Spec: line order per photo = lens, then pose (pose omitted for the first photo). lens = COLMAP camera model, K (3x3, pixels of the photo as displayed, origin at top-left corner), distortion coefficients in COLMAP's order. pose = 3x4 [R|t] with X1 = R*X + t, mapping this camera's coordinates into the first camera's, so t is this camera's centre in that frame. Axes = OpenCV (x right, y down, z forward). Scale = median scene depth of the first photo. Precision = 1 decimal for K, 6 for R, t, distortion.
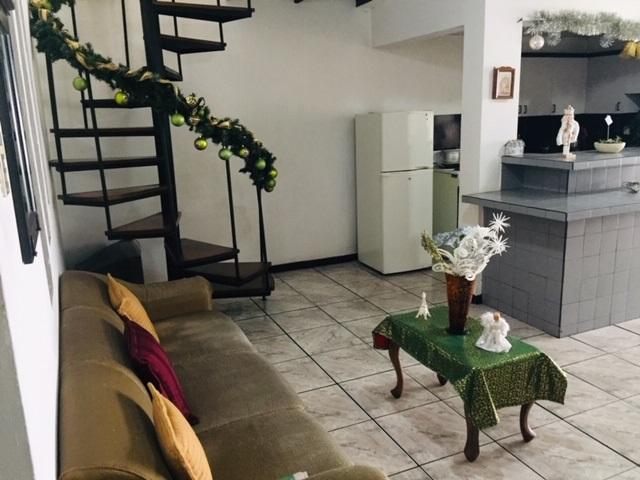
lens RADIAL K [[553.5, 0, 319.2], [0, 553.5, 239.1], [0, 0, 1]] dist [0.045708, -0.045043]
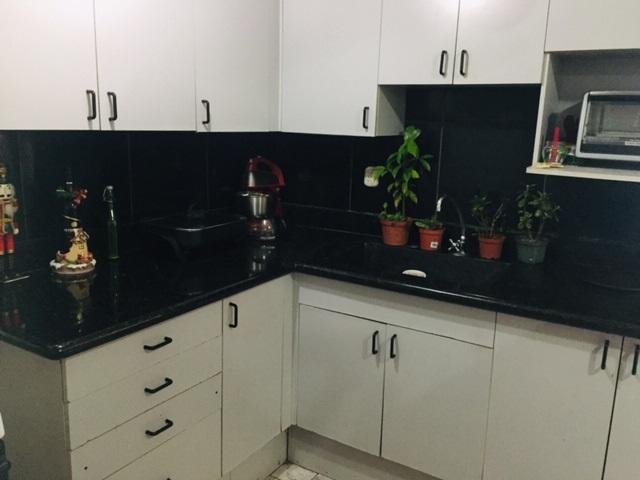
lens RADIAL K [[553.5, 0, 322.7], [0, 553.5, 239.2], [0, 0, 1]] dist [0.045708, -0.045043]
pose [[0.826096, -0.062485, 0.560055, 0.426000], [0.071250, 0.997439, 0.006188, -0.230074], [-0.559008, 0.034793, 0.828432, 1.020376]]
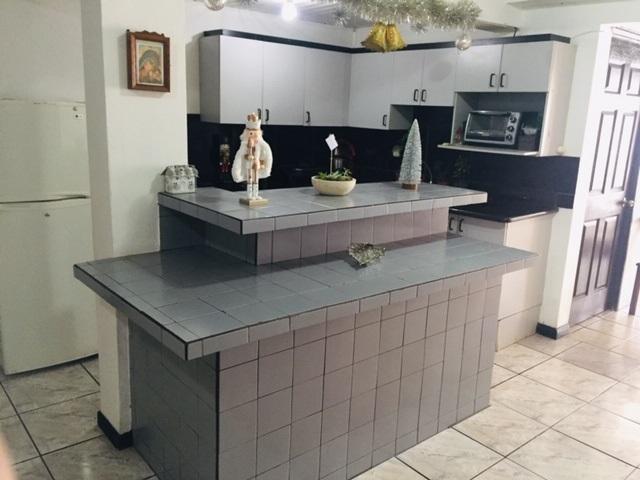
lens RADIAL K [[553.5, 0, 317.3], [0, 553.5, 241.6], [0, 0, 1]] dist [0.045708, -0.045043]
pose [[0.958641, 0.008045, 0.284506, 0.331110], [-0.010389, 0.999923, 0.006731, -0.107341], [-0.284430, -0.009409, 0.958651, 0.421233]]
